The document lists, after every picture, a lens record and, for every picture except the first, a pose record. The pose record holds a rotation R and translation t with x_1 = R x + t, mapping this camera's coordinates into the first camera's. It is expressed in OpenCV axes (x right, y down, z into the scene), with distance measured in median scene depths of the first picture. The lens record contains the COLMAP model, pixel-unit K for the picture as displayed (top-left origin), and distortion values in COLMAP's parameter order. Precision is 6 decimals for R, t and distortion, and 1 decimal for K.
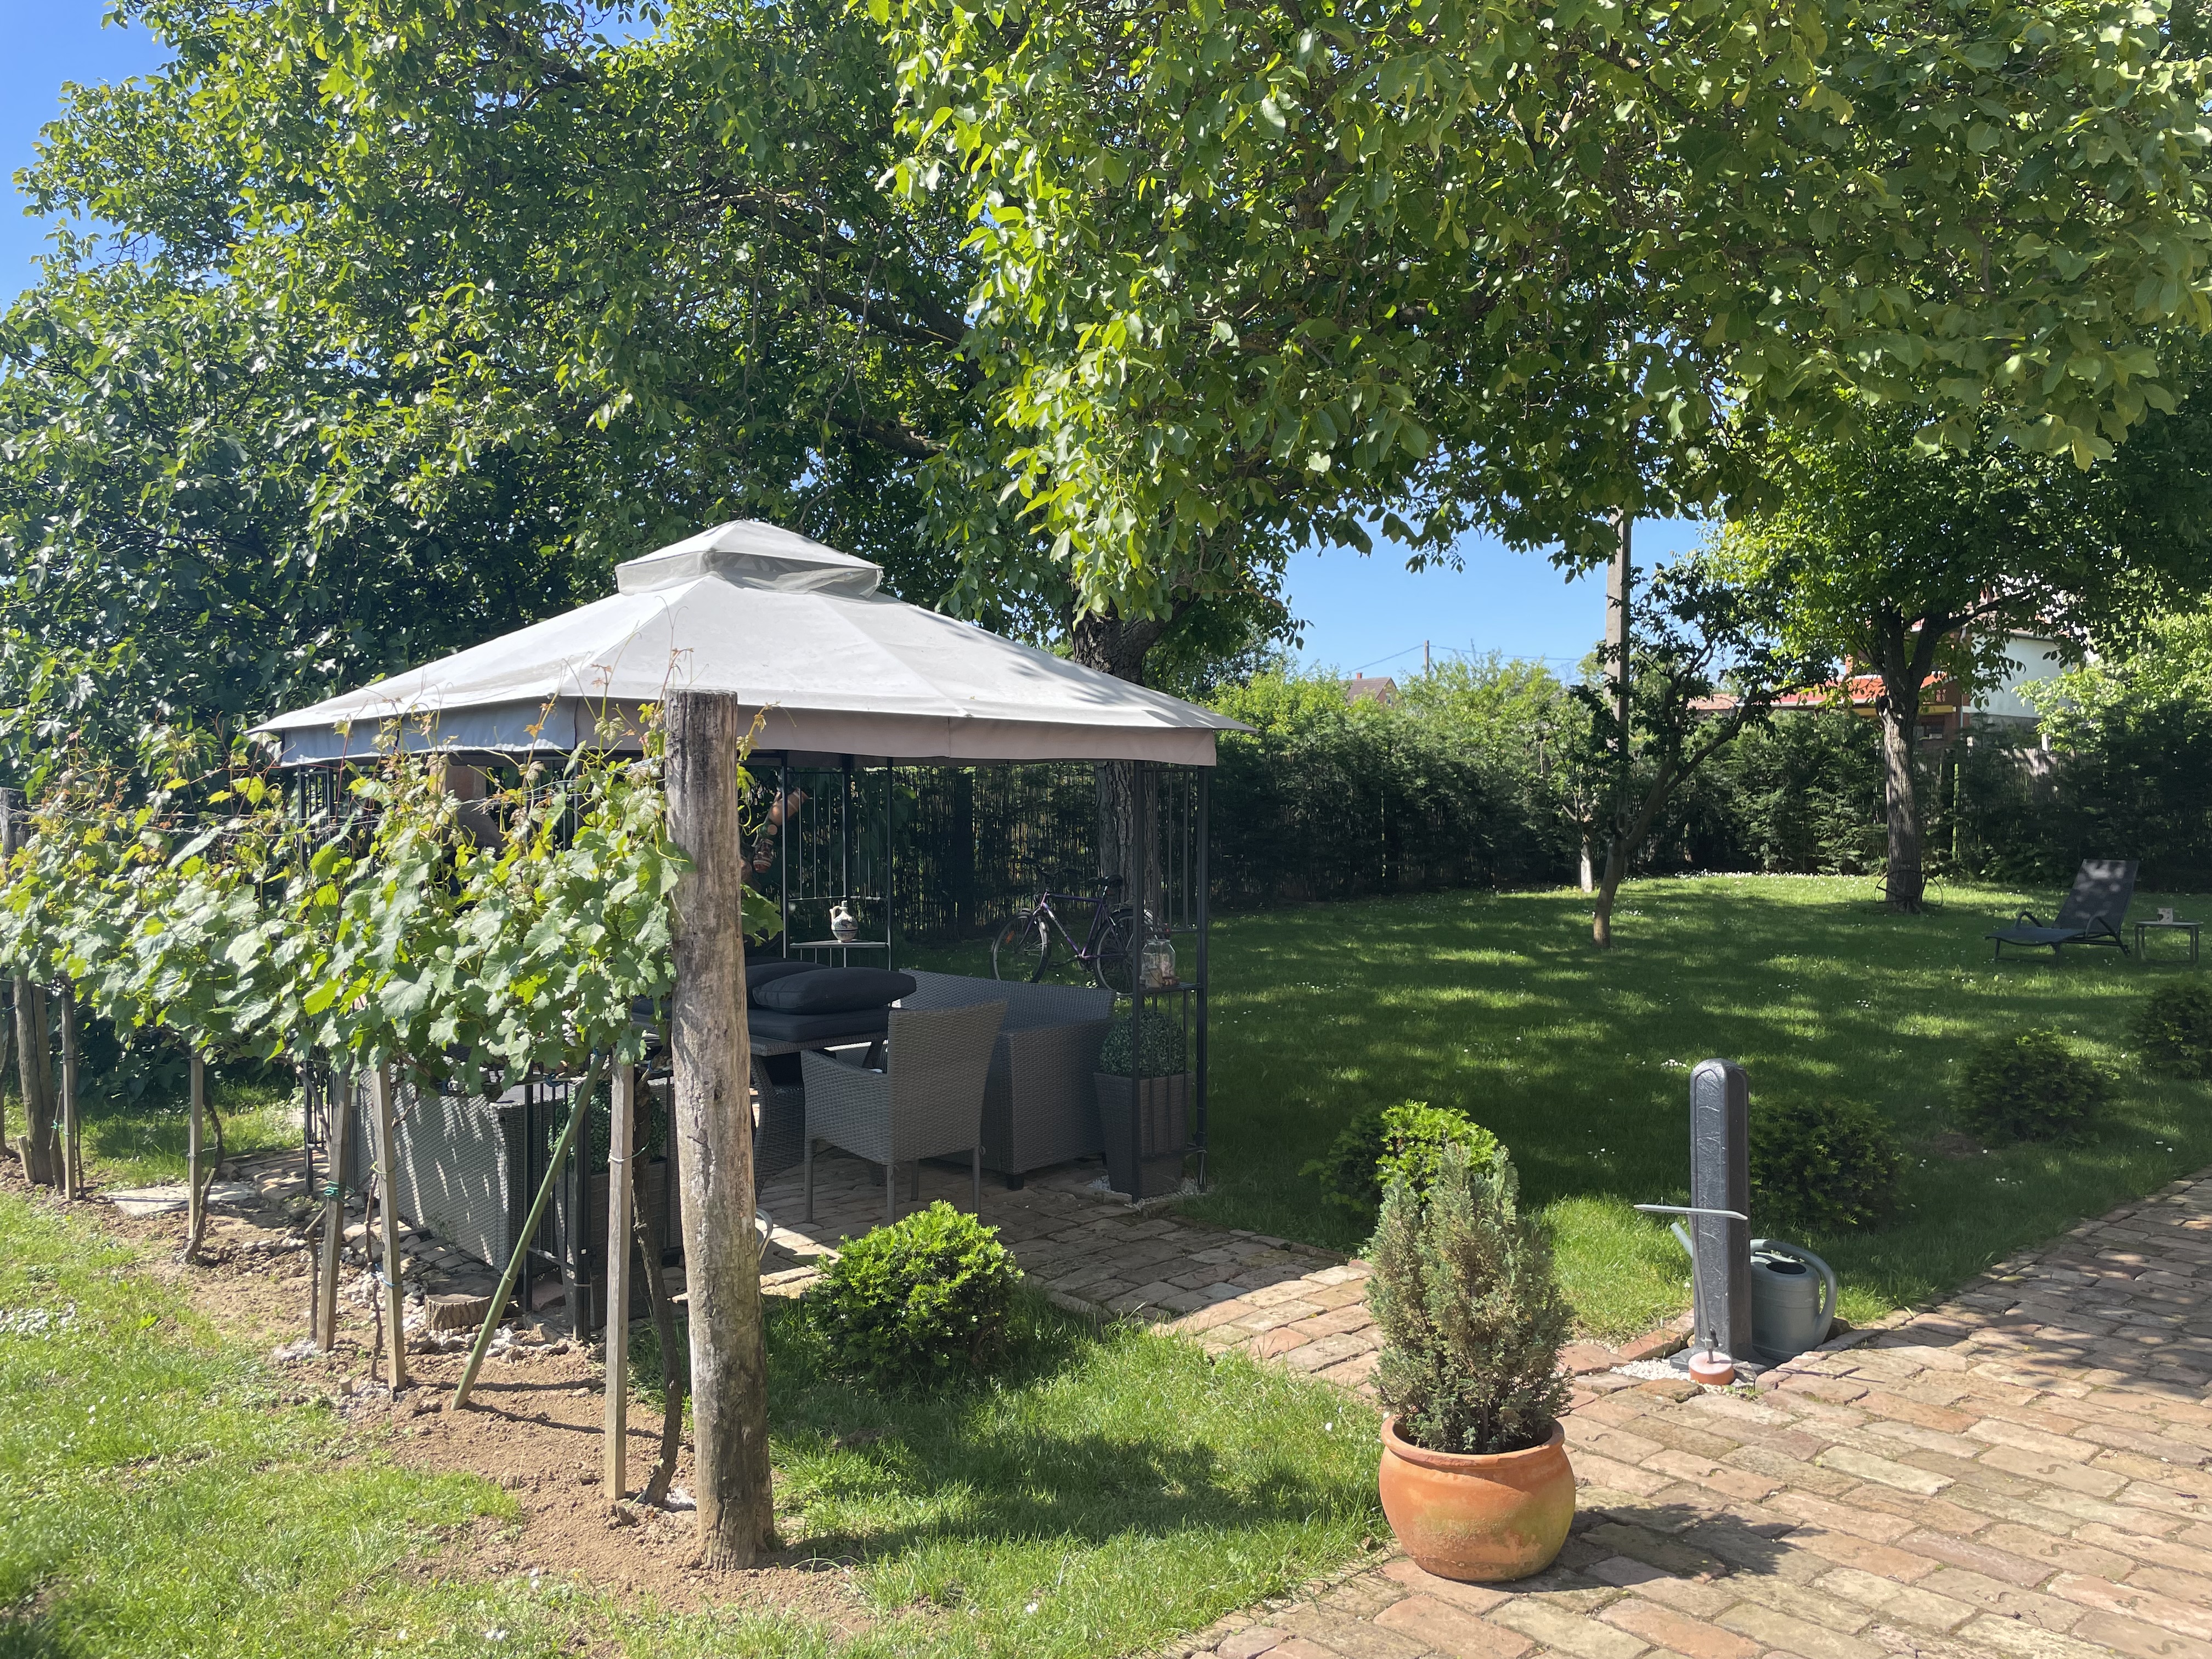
lens RADIAL K [[1674.6, 0, 1103.0], [0, 1674.6, 781.4], [0, 0, 1]] dist [-0.002324, -0.011017]
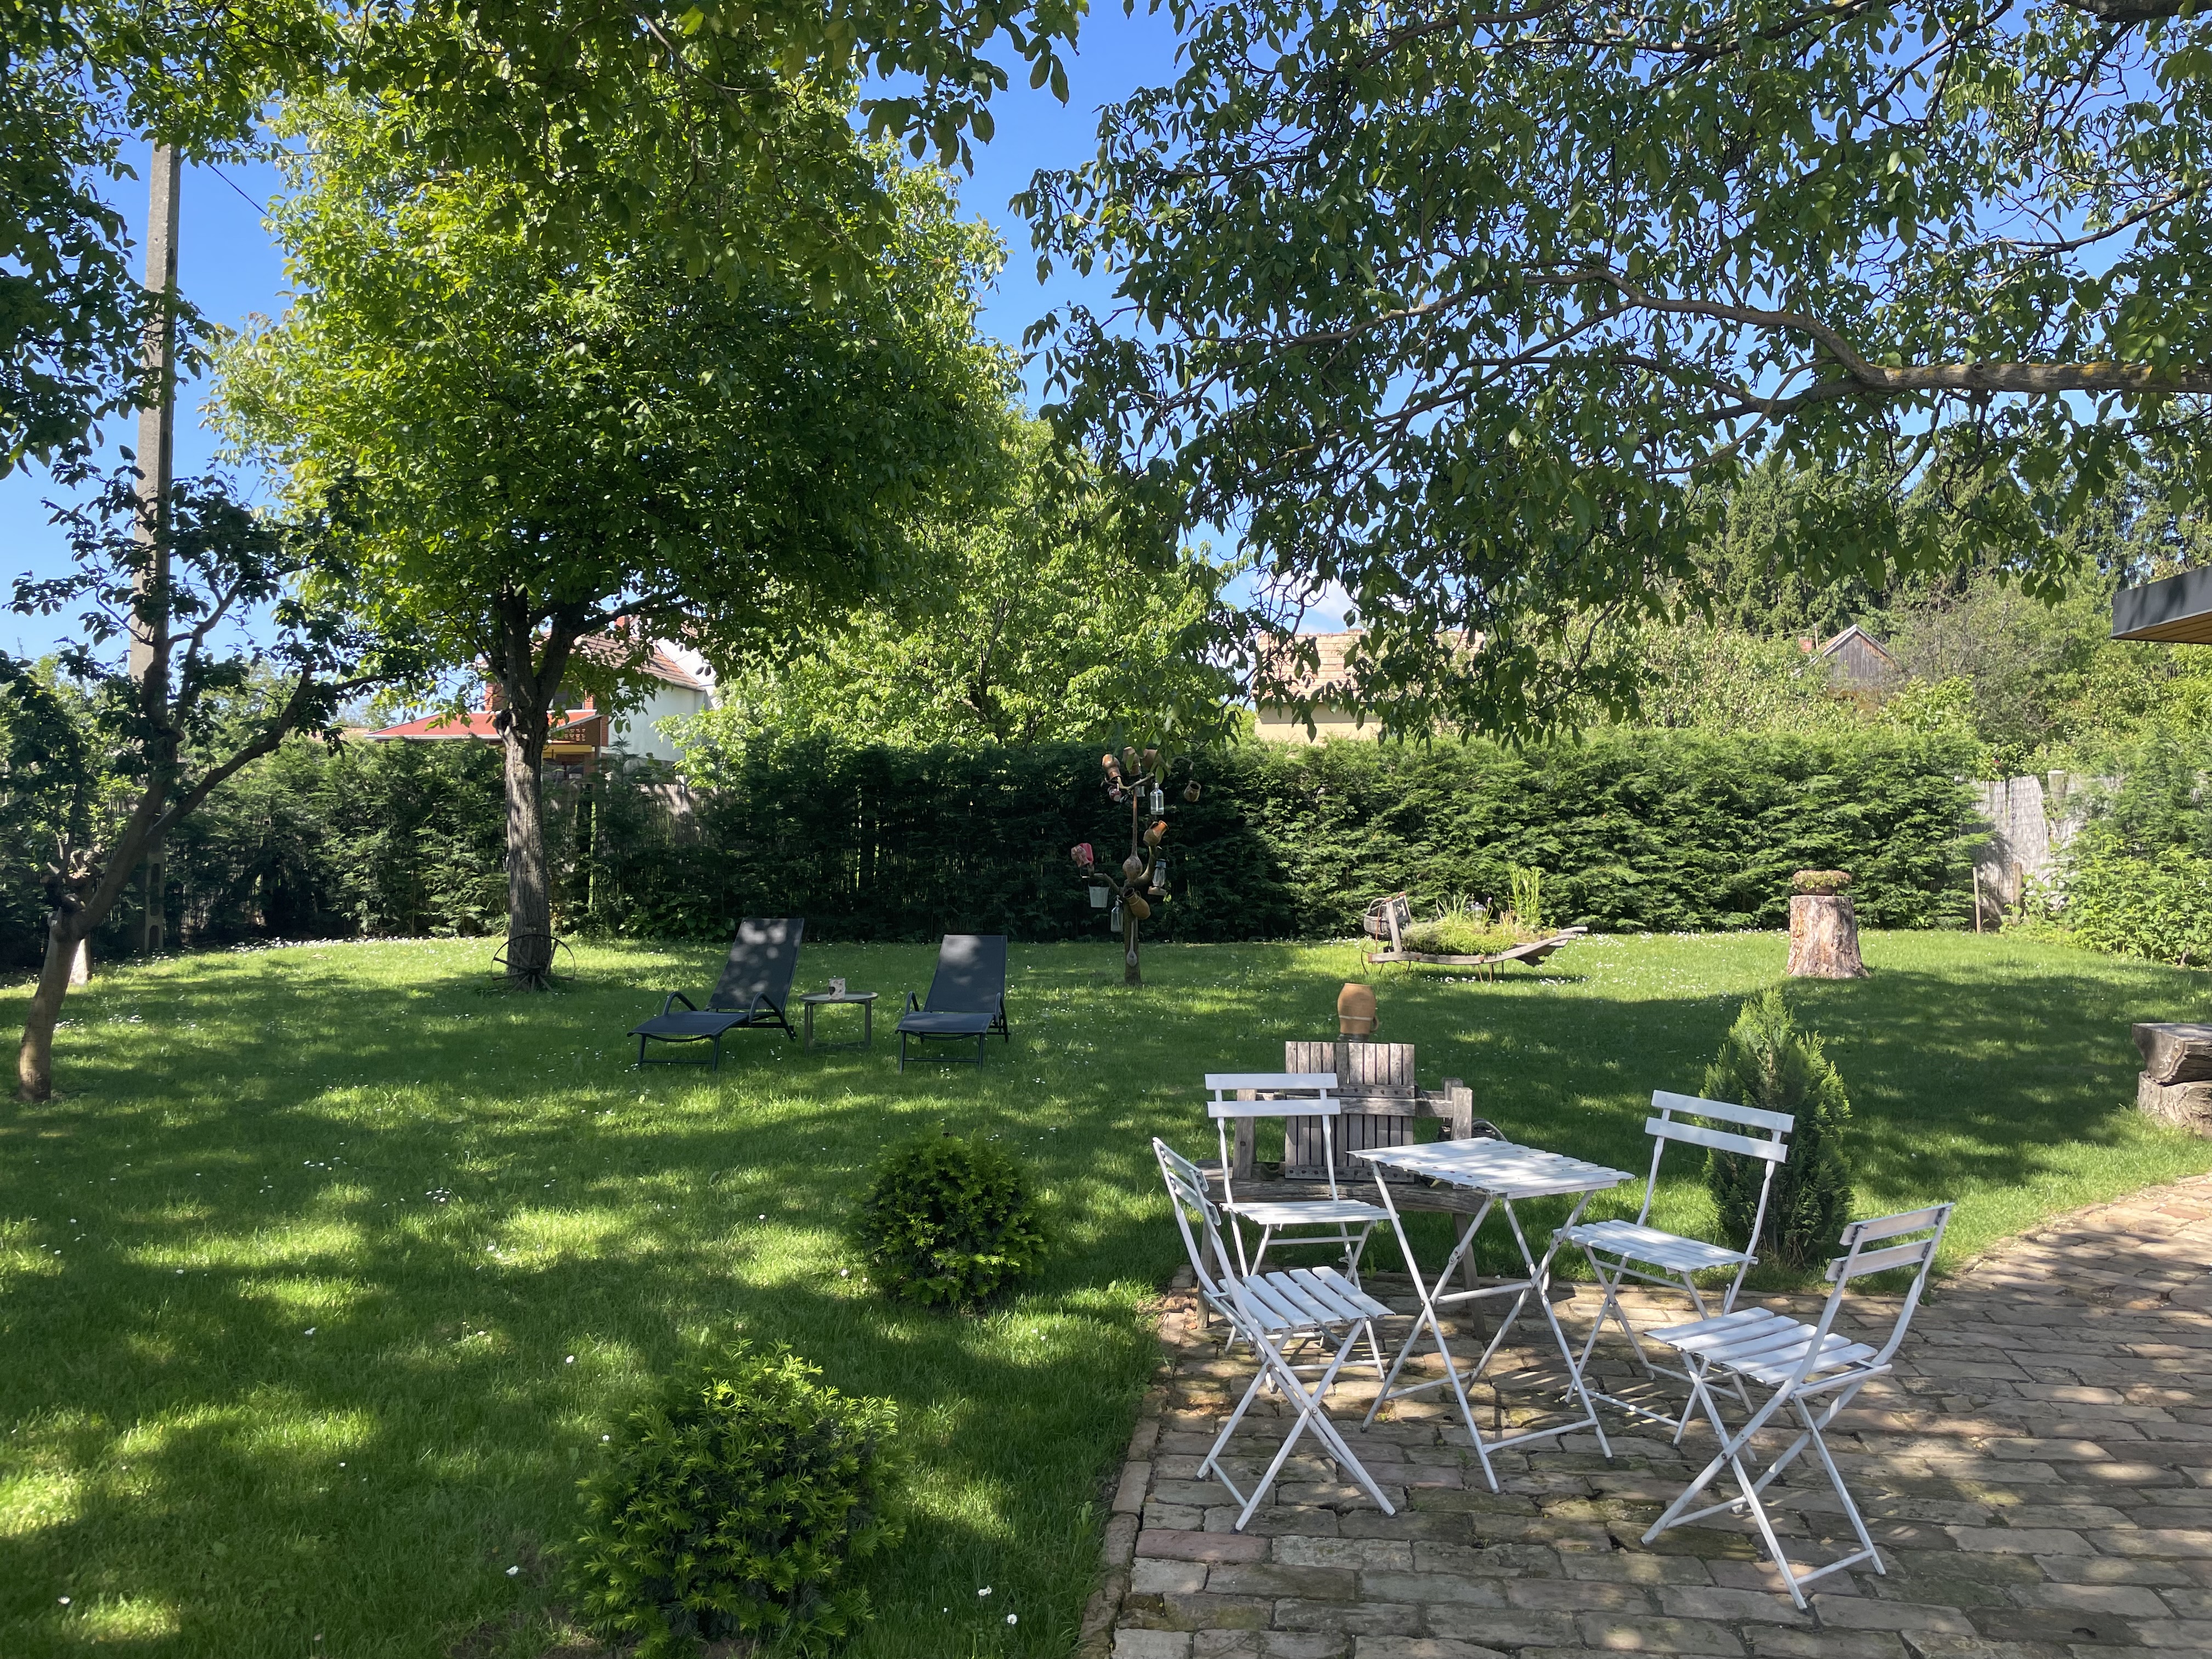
lens RADIAL K [[1674.6, 0, 1106.9], [0, 1674.6, 826.9], [0, 0, 1]] dist [-0.002324, -0.011017]
pose [[0.719005, 0.001925, 0.695002, 0.119517], [-0.003639, 0.999993, 0.000994, 0.001384], [-0.694995, -0.003244, 0.719007, 0.231621]]
